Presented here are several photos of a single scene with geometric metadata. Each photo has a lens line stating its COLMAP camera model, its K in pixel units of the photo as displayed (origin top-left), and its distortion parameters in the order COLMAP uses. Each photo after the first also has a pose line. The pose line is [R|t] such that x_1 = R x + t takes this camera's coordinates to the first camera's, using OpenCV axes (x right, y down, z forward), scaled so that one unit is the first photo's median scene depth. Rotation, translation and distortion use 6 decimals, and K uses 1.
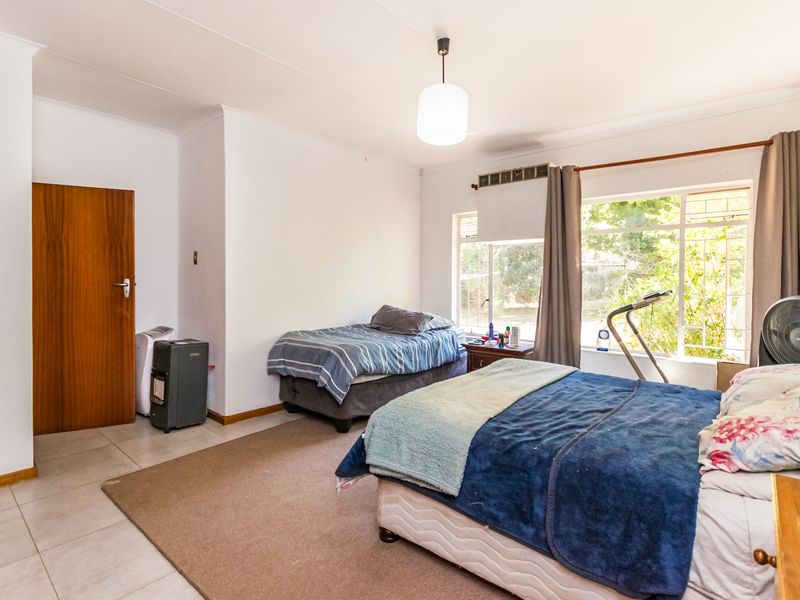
lens RADIAL K [[402.2, 0, 399.1], [0, 402.2, 281.3], [0, 0, 1]] dist [0.021028, -0.000020]
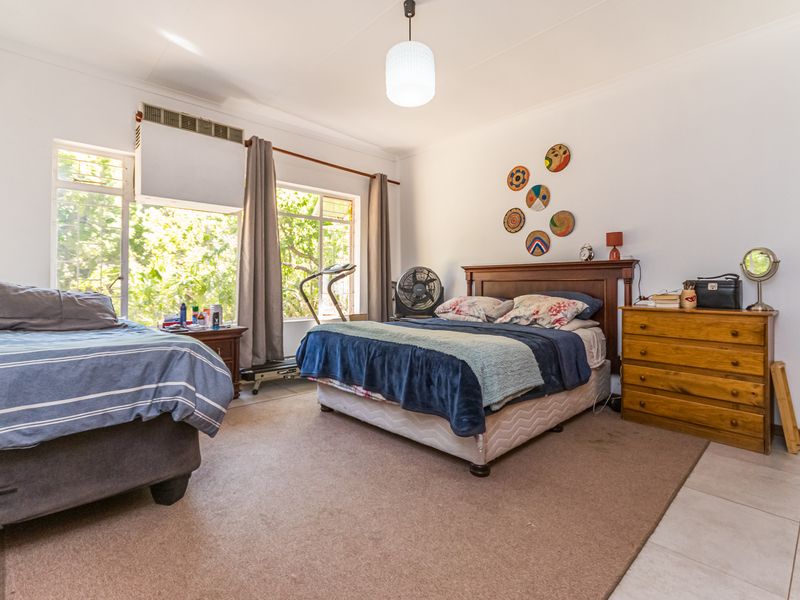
lens RADIAL K [[402.2, 0, 399.1], [0, 402.2, 281.3], [0, 0, 1]] dist [0.021028, -0.000020]
pose [[0.131186, 0.006000, 0.991340, -0.597437], [0.000050, 0.999982, -0.006059, 0.080196], [-0.991358, 0.000844, 0.131183, 0.588537]]
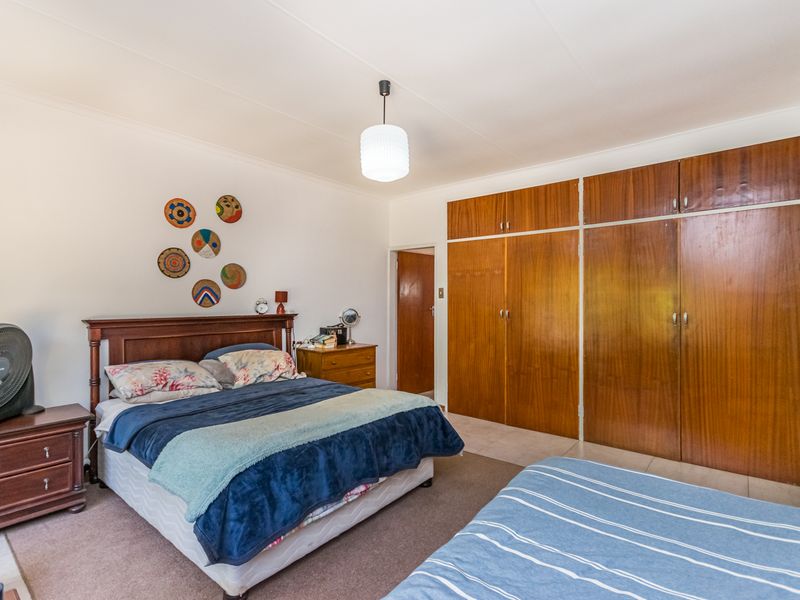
lens RADIAL K [[406.3, 0, 407.6], [0, 406.3, 299.6], [0, 0, 1]] dist [0.020173, 0.000112]
pose [[-0.999932, -0.011480, -0.001915, 0.024912], [-0.011497, 0.999895, 0.008769, -0.025904], [0.001814, 0.008791, -0.999960, 1.355472]]
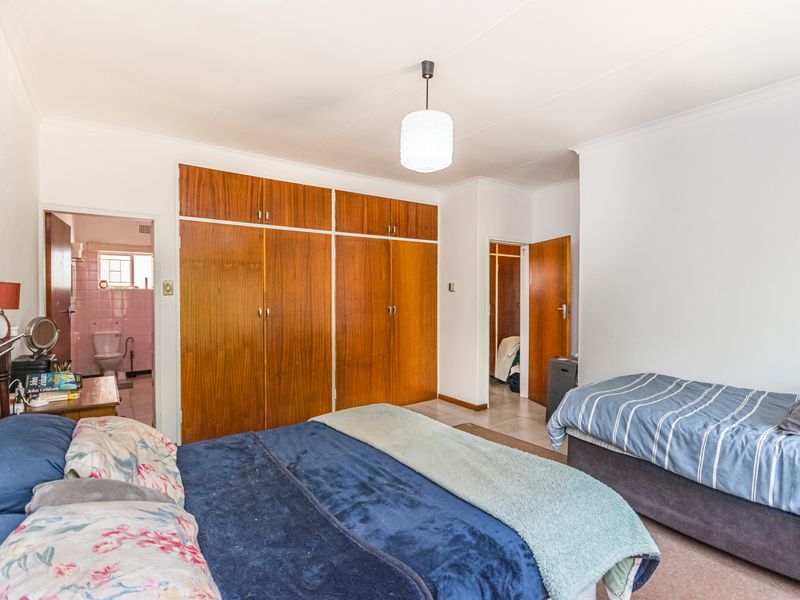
lens RADIAL K [[405.5, 0, 400.0], [0, 405.5, 300.0], [0, 0, 1]] dist [-0.001306, -0.000528]
pose [[-0.264066, 0.003527, -0.964498, 0.703593], [-0.012560, 0.999896, 0.007095, -0.023085], [0.964423, 0.013987, -0.263995, 0.778761]]
